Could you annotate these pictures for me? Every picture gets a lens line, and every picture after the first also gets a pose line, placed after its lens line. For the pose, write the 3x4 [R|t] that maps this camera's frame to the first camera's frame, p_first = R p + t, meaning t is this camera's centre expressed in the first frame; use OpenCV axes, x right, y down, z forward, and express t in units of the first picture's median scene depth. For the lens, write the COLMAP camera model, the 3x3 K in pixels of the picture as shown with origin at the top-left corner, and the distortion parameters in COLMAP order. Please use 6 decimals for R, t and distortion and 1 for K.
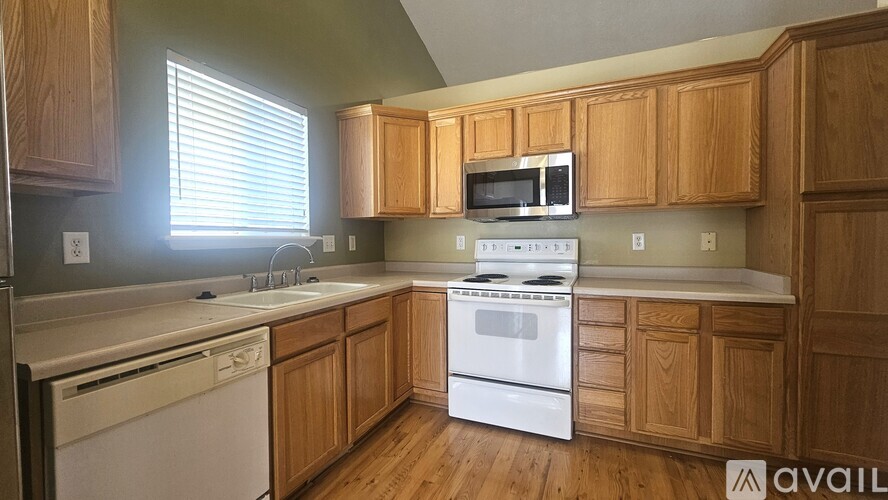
lens RADIAL K [[364.0, 0, 446.4], [0, 364.0, 249.0], [0, 0, 1]] dist [-0.002860, -0.000554]
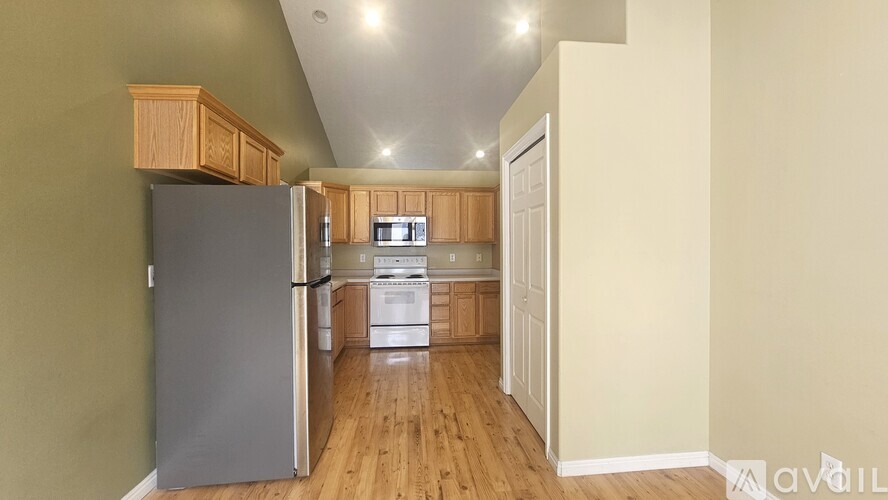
lens RADIAL K [[364.0, 0, 446.4], [0, 364.0, 249.0], [0, 0, 1]] dist [-0.002860, -0.000554]
pose [[0.873846, 0.004355, 0.486183, -0.631687], [0.007463, 0.999722, -0.022369, -0.026231], [-0.486145, 0.023175, 0.873571, -0.992666]]
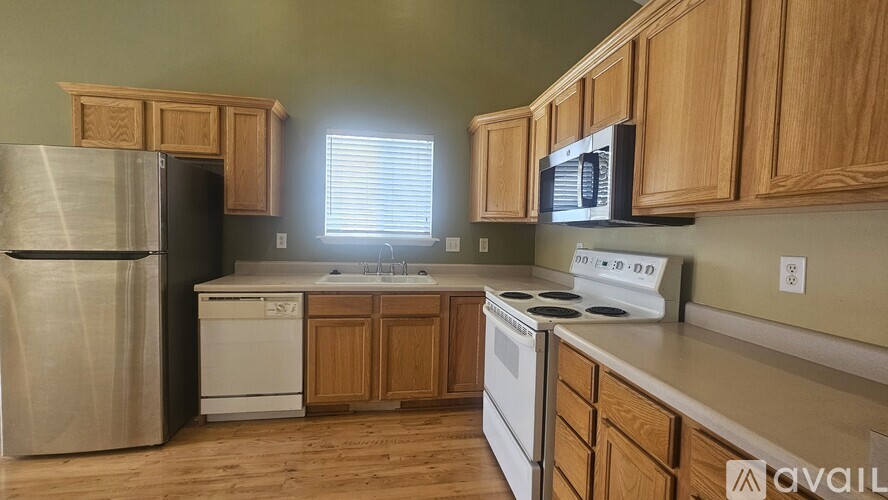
lens RADIAL K [[364.0, 0, 446.4], [0, 364.0, 249.0], [0, 0, 1]] dist [-0.002860, -0.000554]
pose [[0.535030, 0.062393, -0.842526, 0.786411], [-0.051776, 0.997816, 0.041014, -0.057103], [0.843245, 0.021679, 0.537093, 0.422039]]
